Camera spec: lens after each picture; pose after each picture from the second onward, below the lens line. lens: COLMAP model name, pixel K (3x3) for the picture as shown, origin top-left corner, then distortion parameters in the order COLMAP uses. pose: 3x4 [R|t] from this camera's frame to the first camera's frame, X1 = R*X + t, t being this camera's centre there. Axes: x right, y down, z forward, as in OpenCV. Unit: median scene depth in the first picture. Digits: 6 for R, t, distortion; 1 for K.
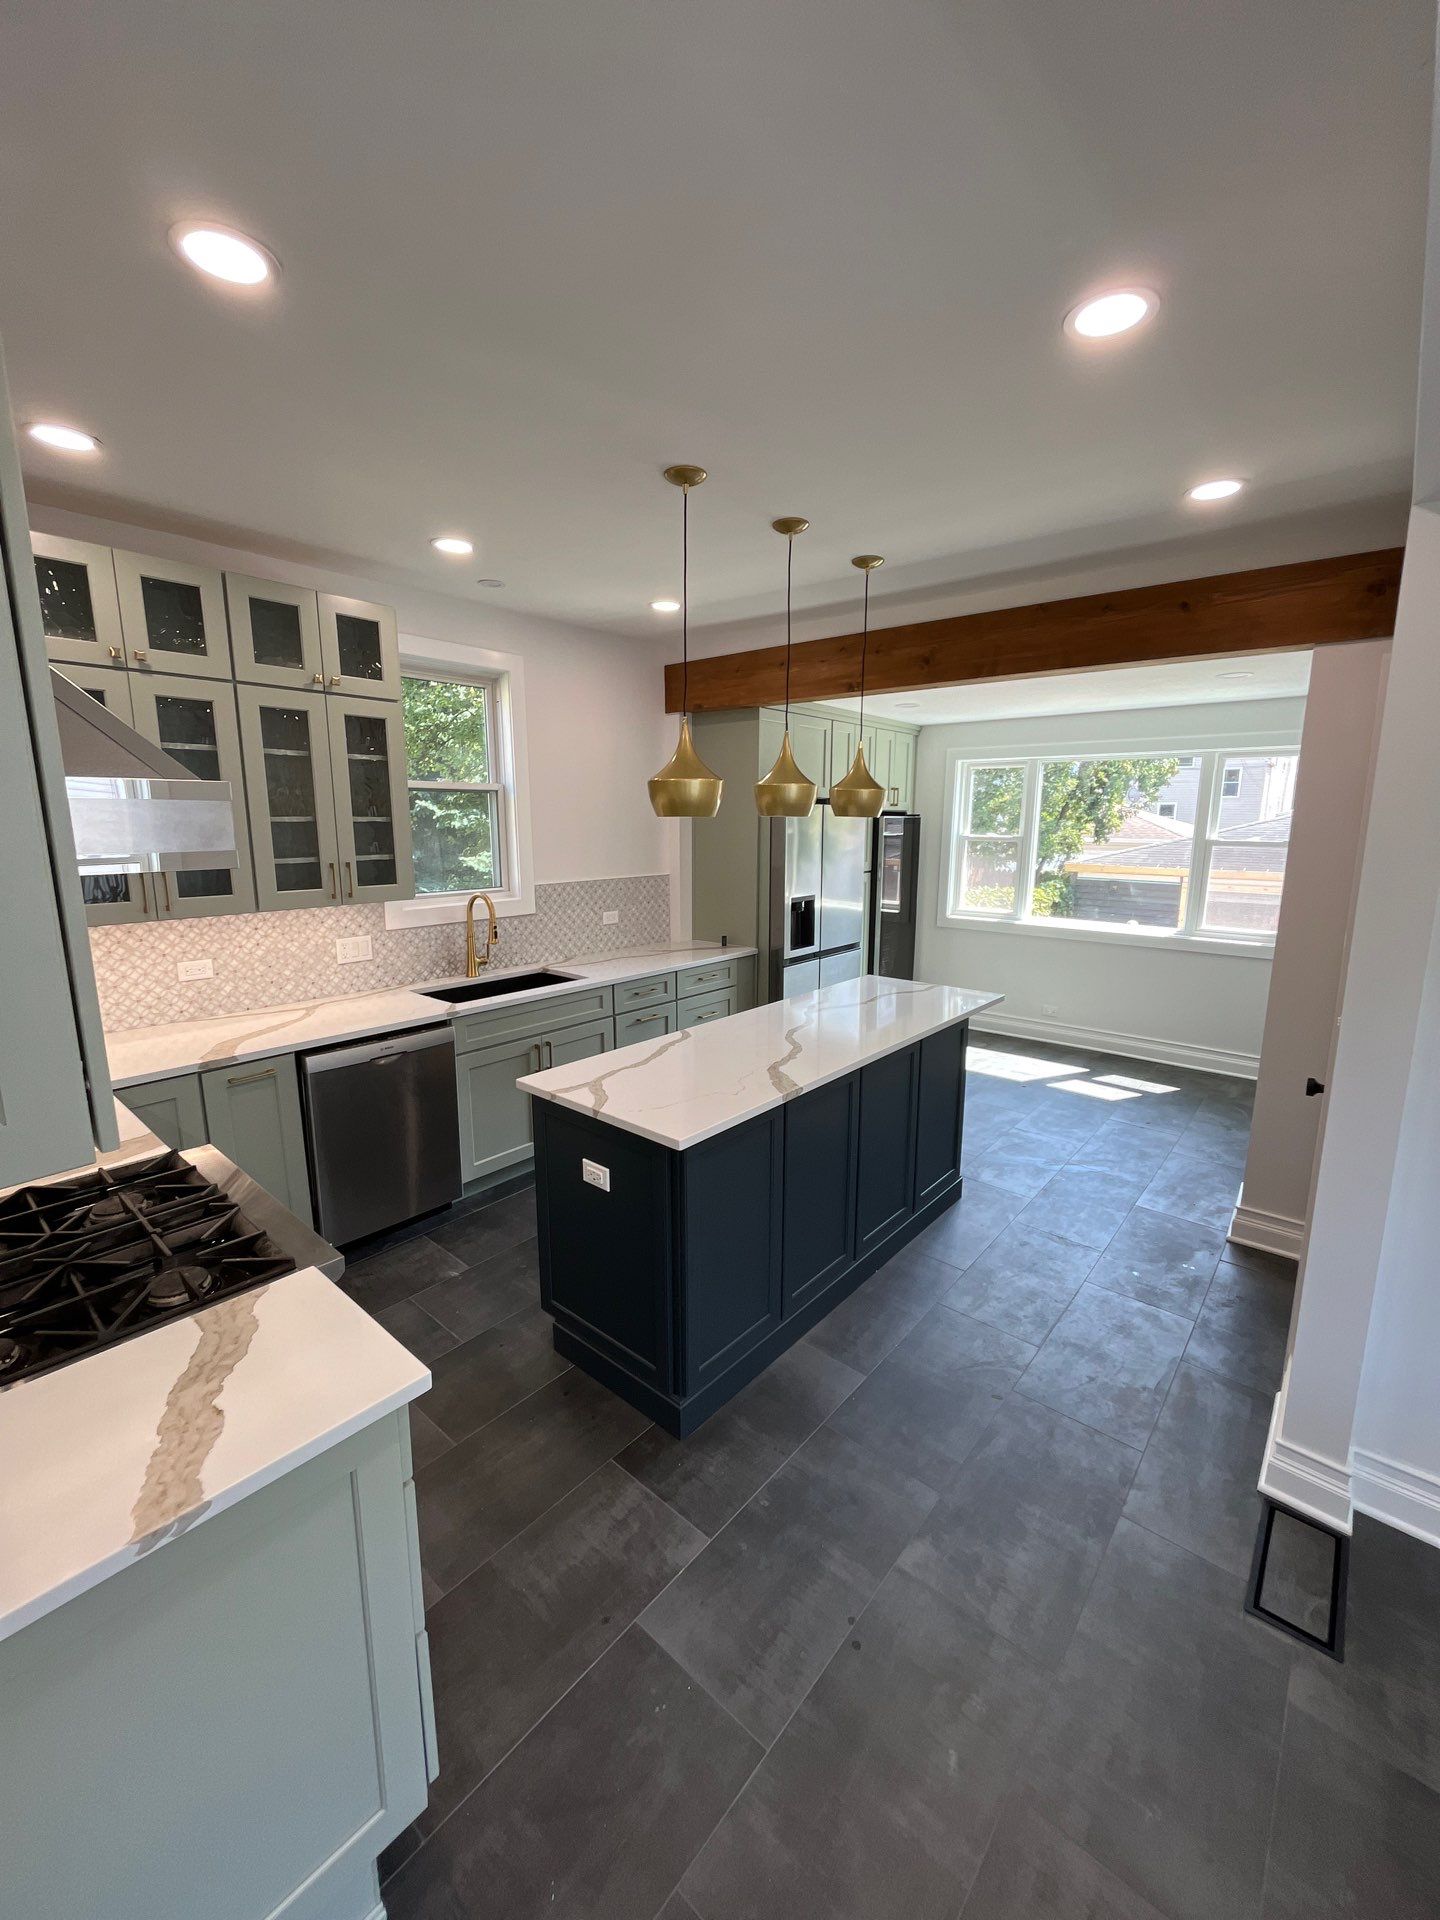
lens RADIAL K [[773.5, 0, 715.6], [0, 773.5, 956.7], [0, 0, 1]] dist [-0.003599, 0.000015]
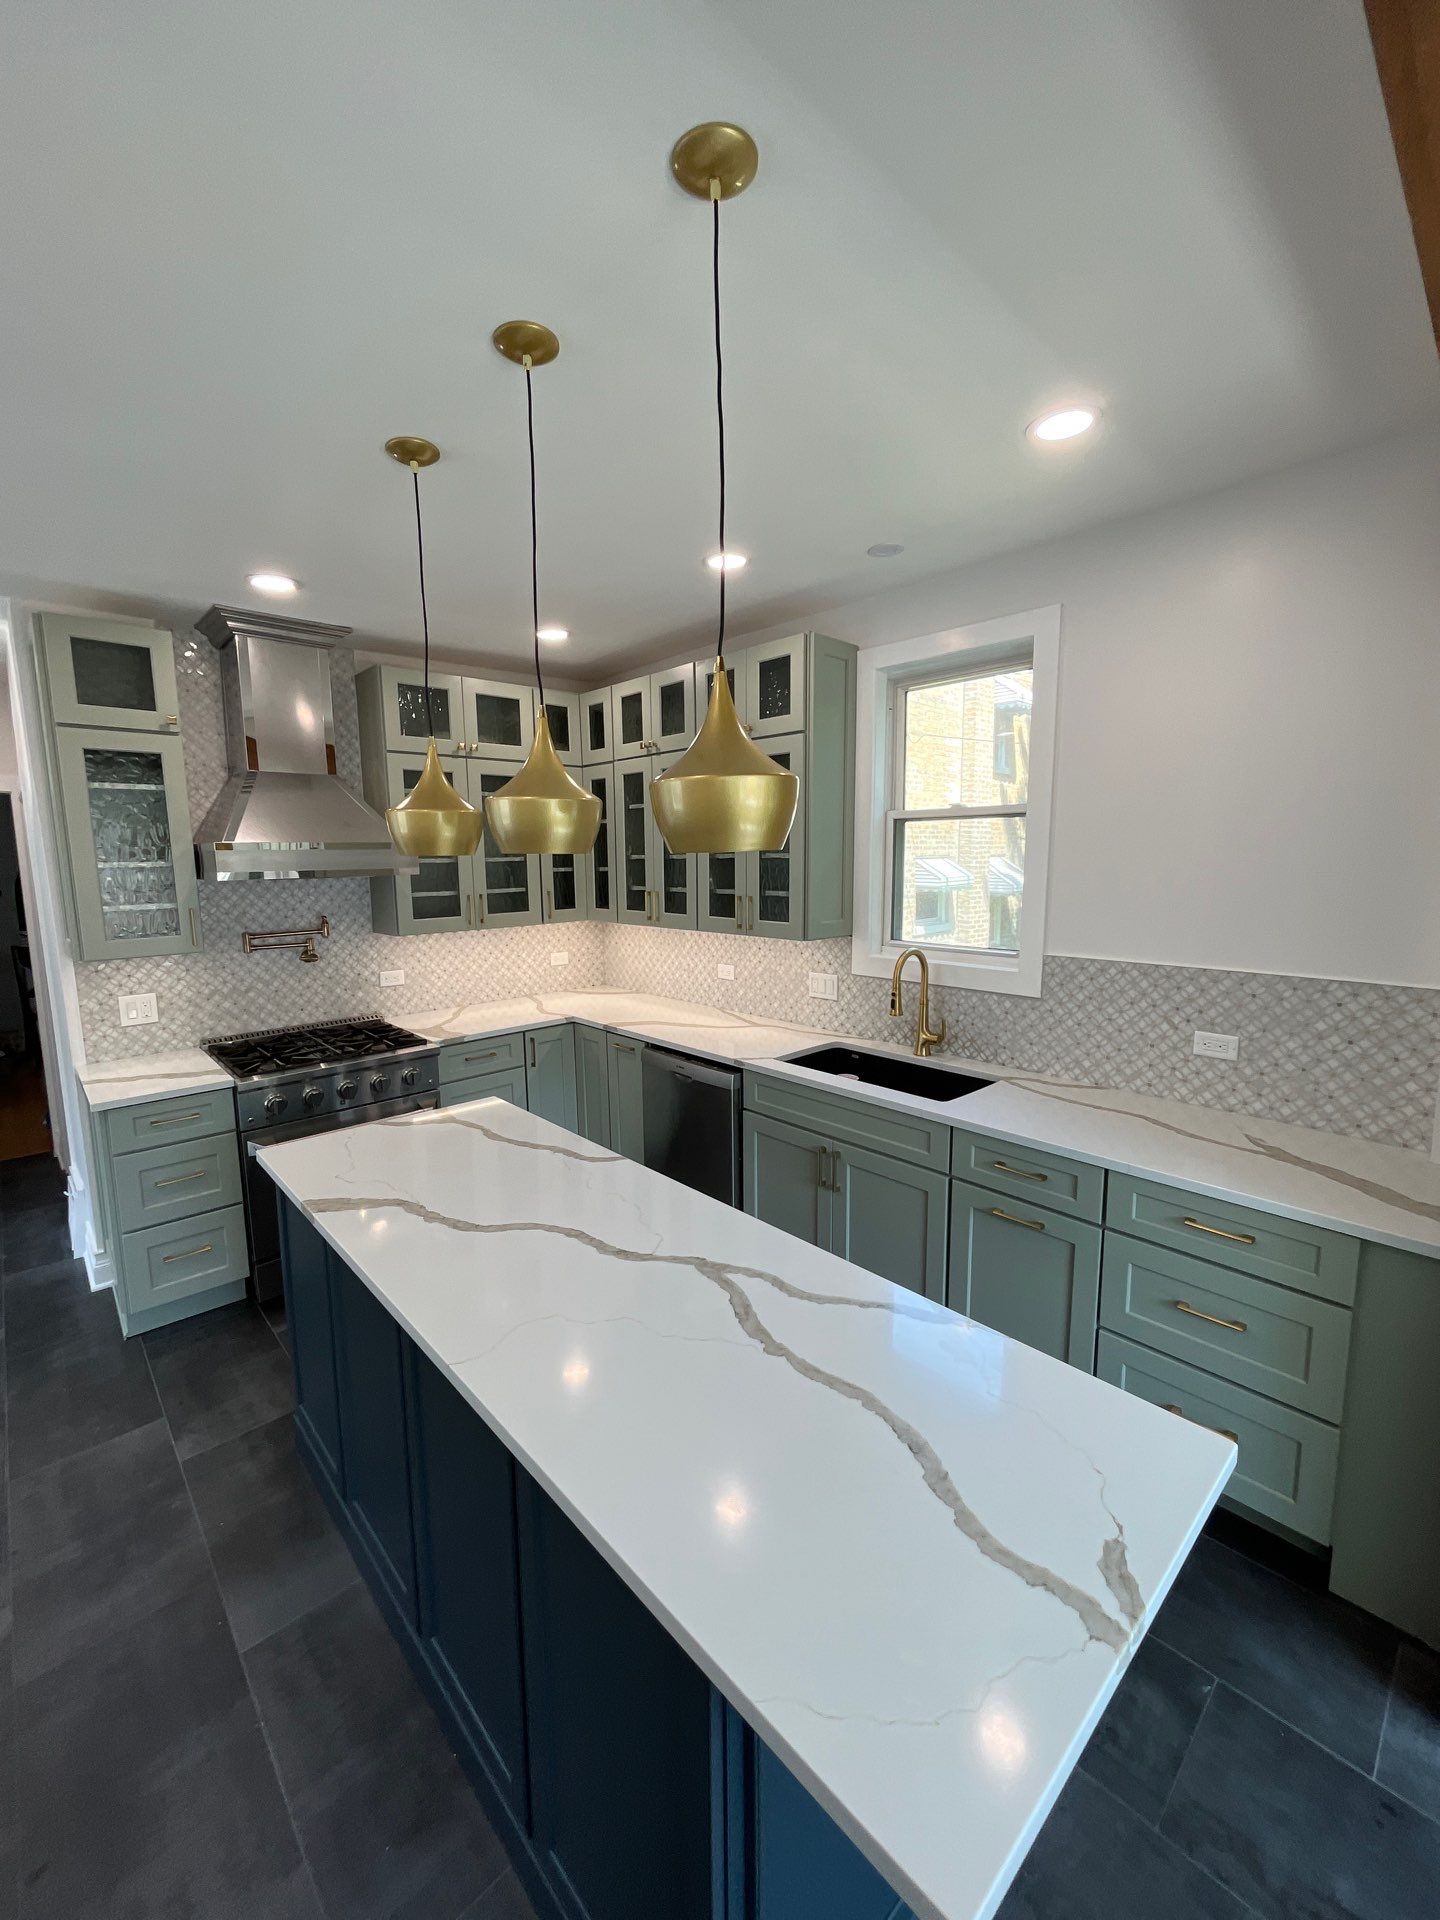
lens RADIAL K [[773.5, 0, 715.9], [0, 773.5, 957.0], [0, 0, 1]] dist [-0.003599, 0.000015]
pose [[-0.105469, 0.130113, -0.985874, 0.508027], [-0.167952, 0.974830, 0.146623, -0.164018], [0.980137, 0.181044, -0.080962, 0.918116]]
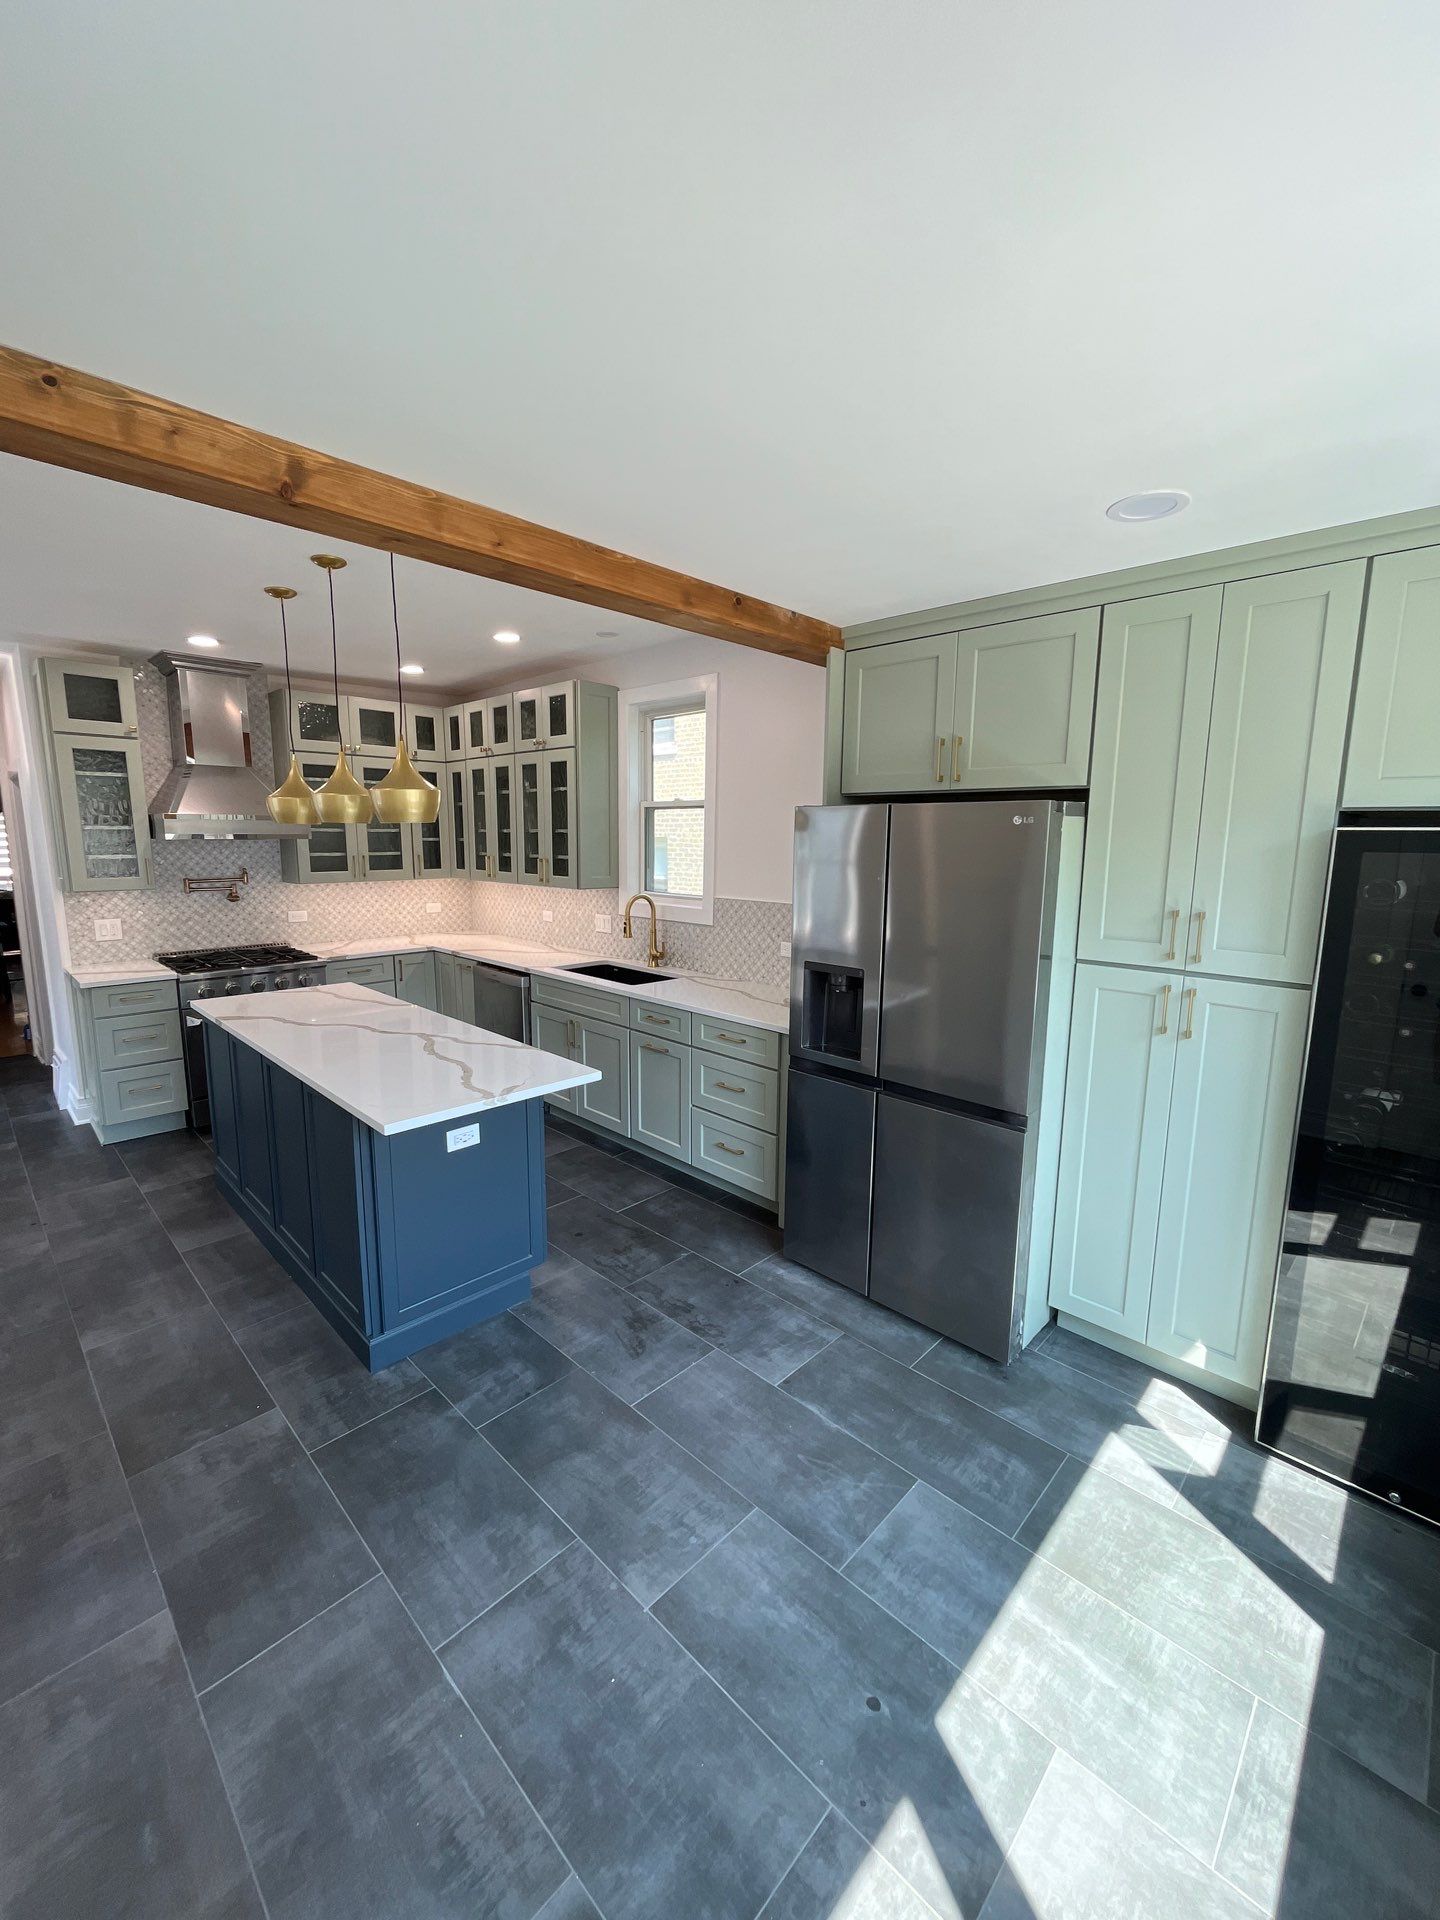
lens RADIAL K [[773.5, 0, 715.8], [0, 773.5, 956.9], [0, 0, 1]] dist [-0.003599, 0.000015]
pose [[-0.059158, 0.151344, -0.986709, 0.904779], [-0.188367, 0.968991, 0.159920, -0.210258], [0.980315, 0.195324, -0.028816, 1.226418]]
